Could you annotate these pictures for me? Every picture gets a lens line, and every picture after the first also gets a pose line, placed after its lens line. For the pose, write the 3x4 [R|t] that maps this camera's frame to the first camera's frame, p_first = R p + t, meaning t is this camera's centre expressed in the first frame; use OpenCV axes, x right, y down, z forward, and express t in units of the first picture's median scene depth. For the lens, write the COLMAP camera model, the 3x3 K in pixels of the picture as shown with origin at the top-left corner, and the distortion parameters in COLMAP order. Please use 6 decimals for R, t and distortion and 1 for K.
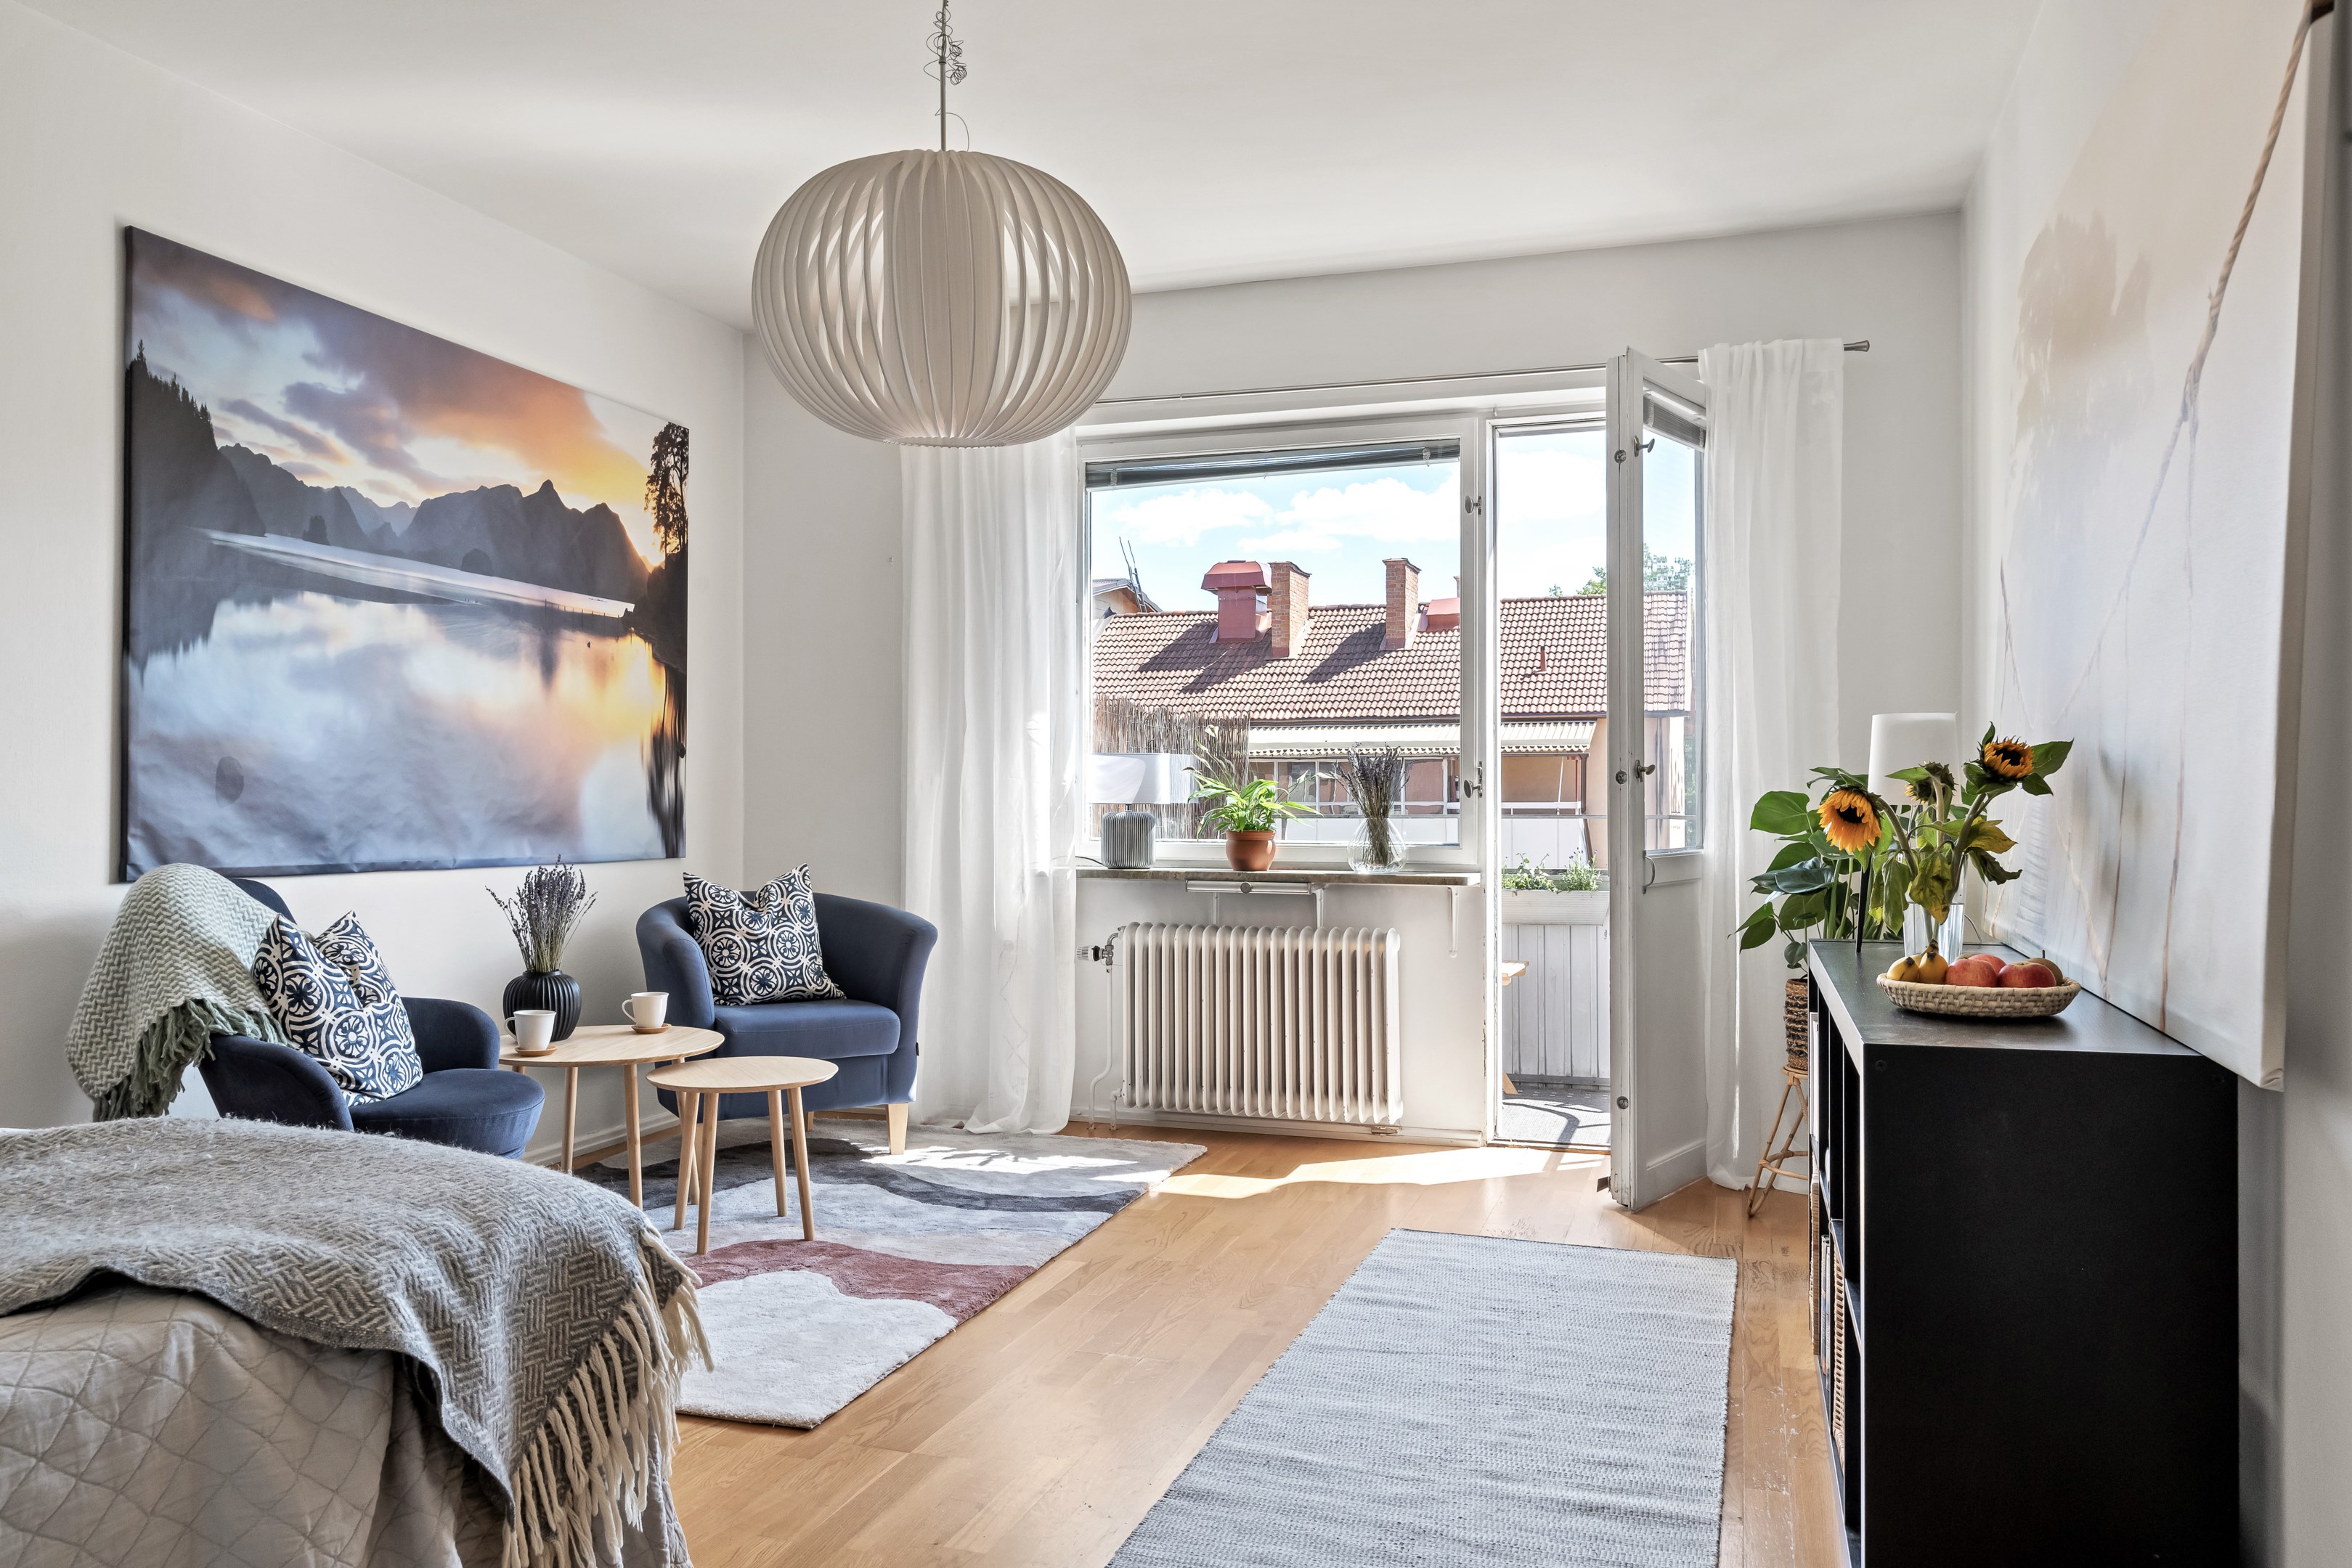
lens RADIAL K [[1752.4, 0, 1176.0], [0, 1752.4, 784.0], [0, 0, 1]] dist [-0.000308, 0.000923]
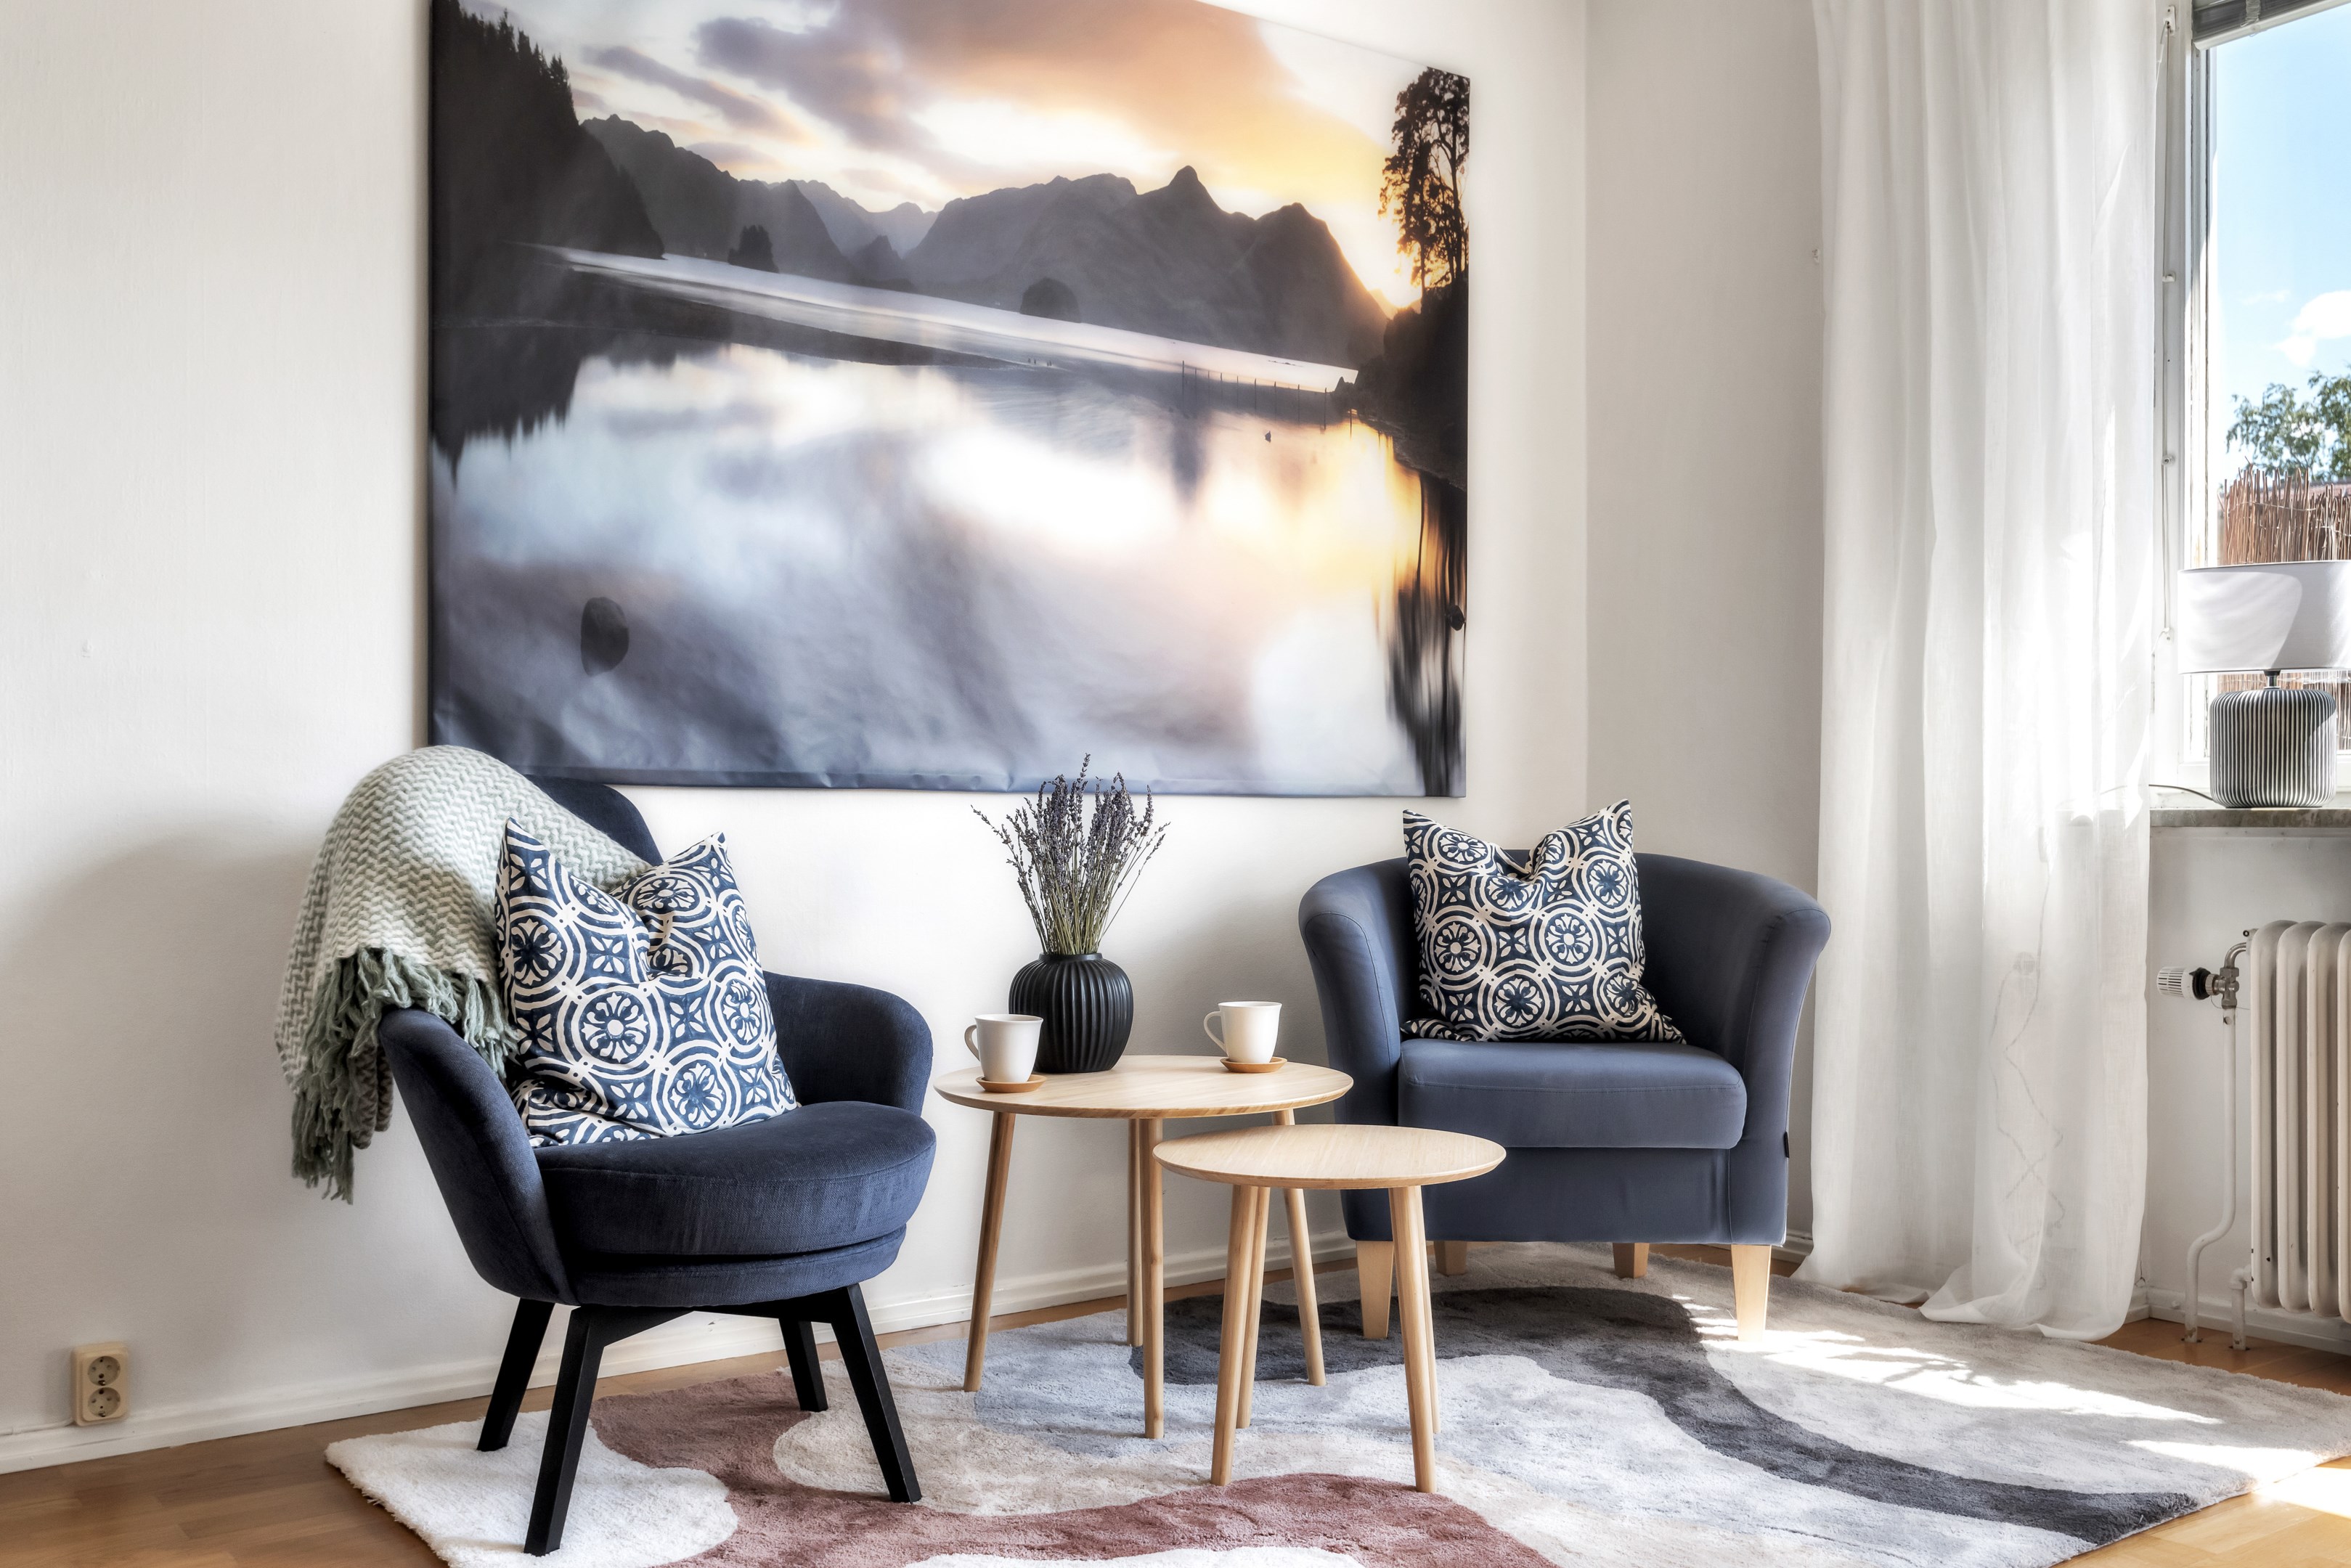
lens RADIAL K [[2204.1, 0, 1175.0], [0, 2204.1, 843.5], [0, 0, 1]] dist [-0.004779, -0.005843]
pose [[0.810237, 0.003374, -0.586092, 0.092760], [0.004641, 0.999915, 0.012172, 0.055275], [0.586084, -0.012582, 0.810153, 0.380687]]
